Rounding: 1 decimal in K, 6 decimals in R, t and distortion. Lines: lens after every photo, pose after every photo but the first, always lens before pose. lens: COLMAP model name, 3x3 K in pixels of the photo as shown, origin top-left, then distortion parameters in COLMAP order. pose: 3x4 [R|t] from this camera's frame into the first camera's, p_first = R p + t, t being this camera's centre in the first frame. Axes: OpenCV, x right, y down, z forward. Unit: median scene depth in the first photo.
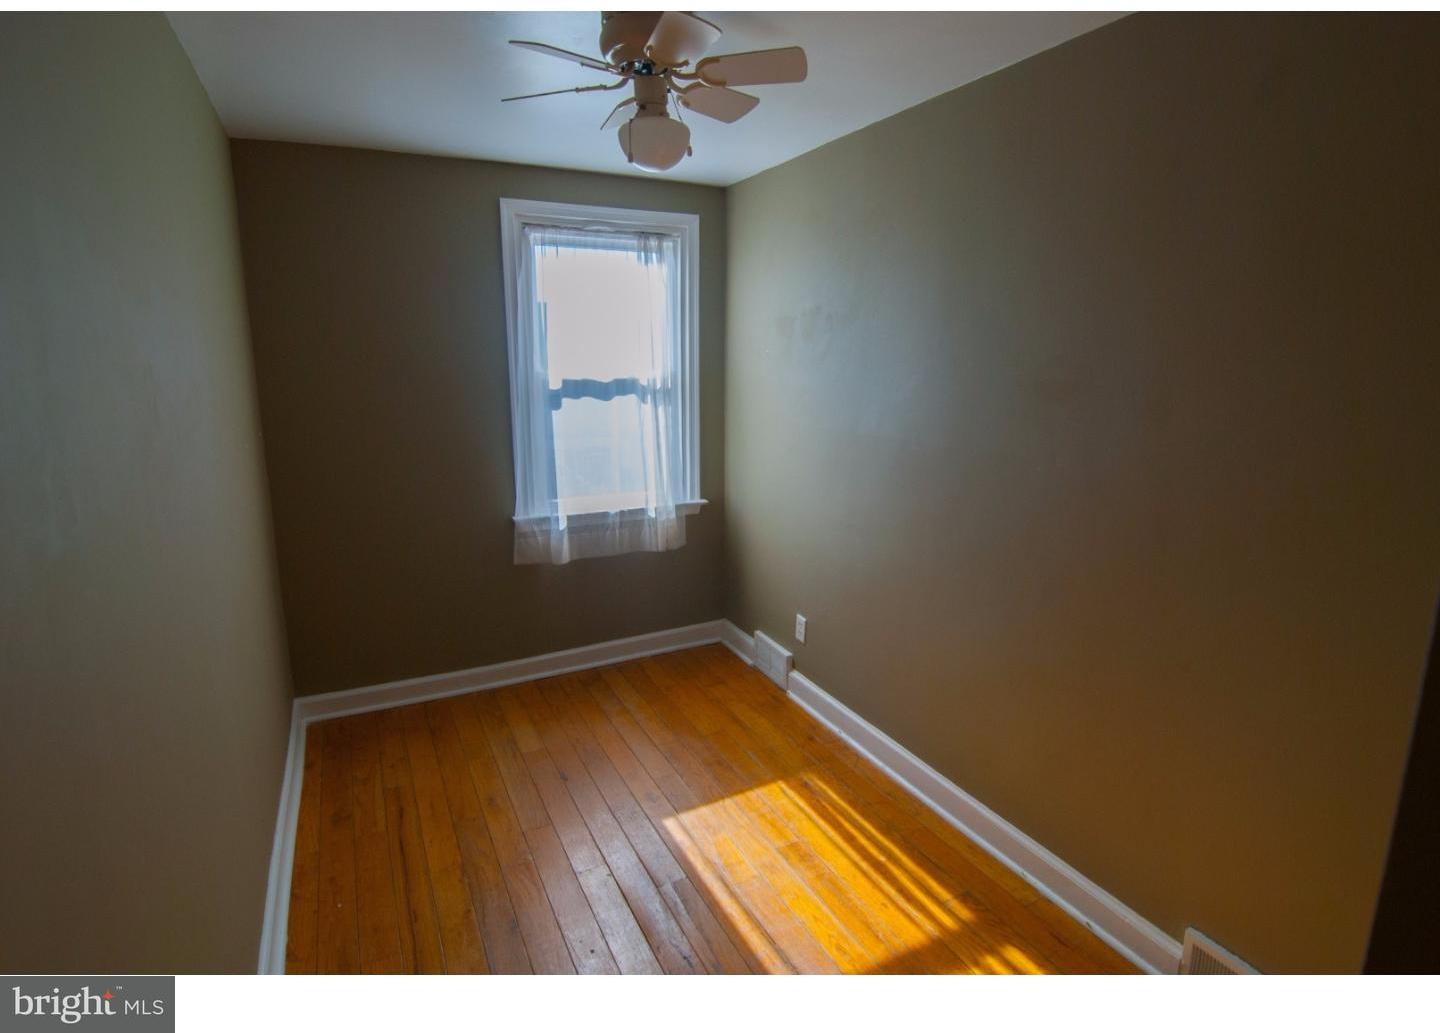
lens RADIAL K [[737.5, 0, 717.3], [0, 737.5, 483.0], [0, 0, 1]] dist [-0.003898, -0.000592]
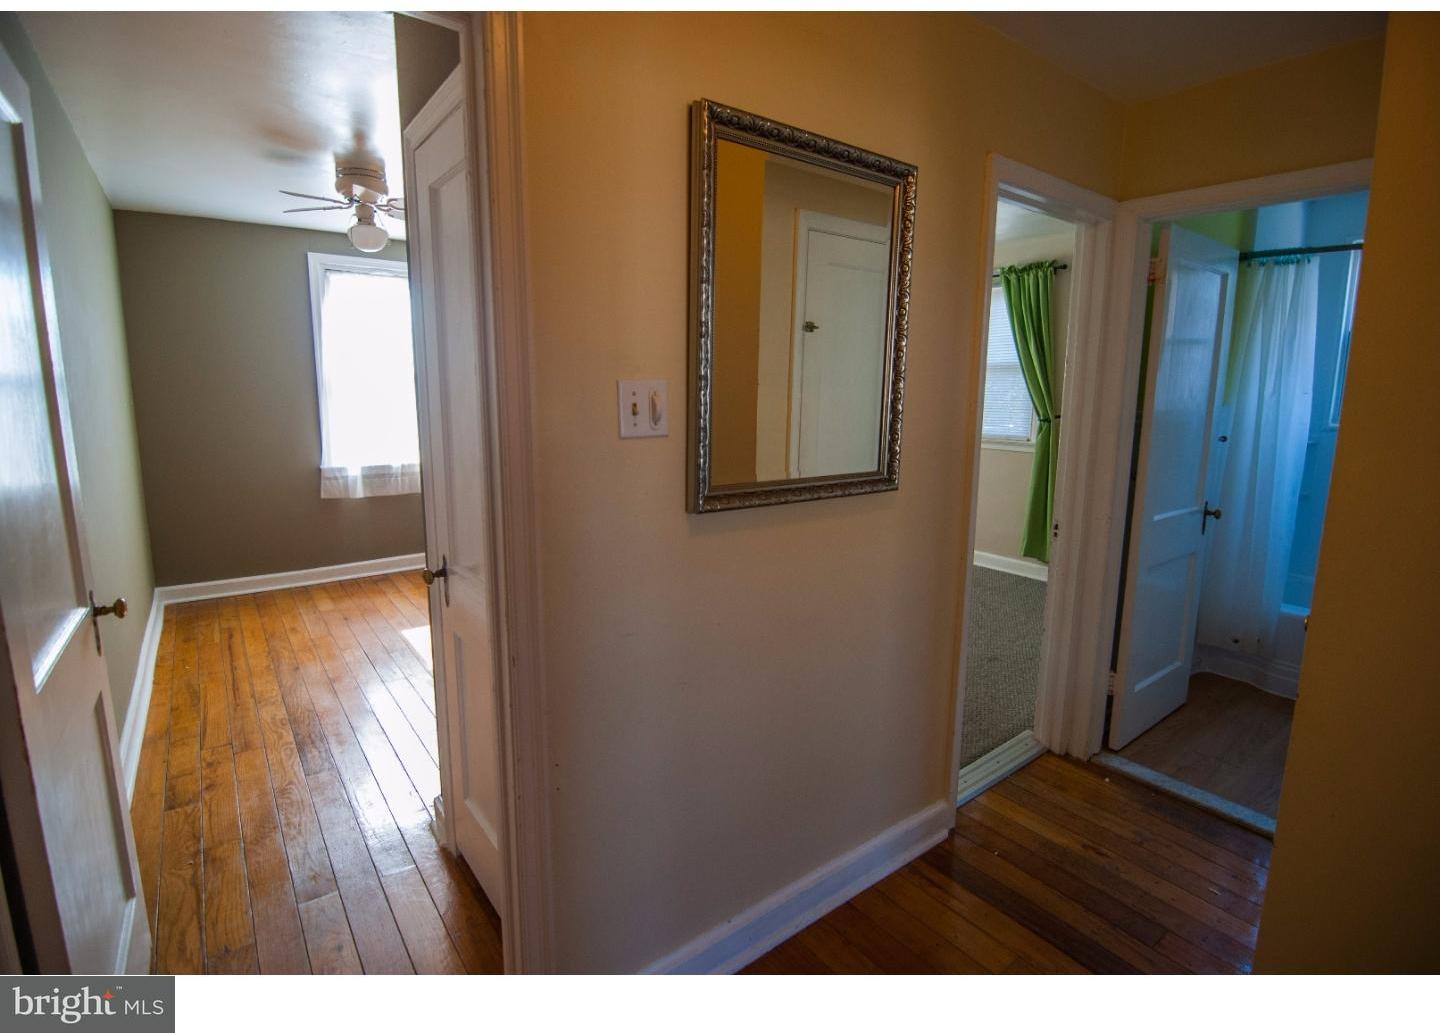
lens RADIAL K [[697.3, 0, 734.3], [0, 697.3, 494.1], [0, 0, 1]] dist [-0.004396, -0.013688]
pose [[0.982518, -0.011502, 0.185811, 0.297222], [0.015509, 0.999677, -0.020124, 0.153290], [-0.185520, 0.022654, 0.982379, -0.552994]]
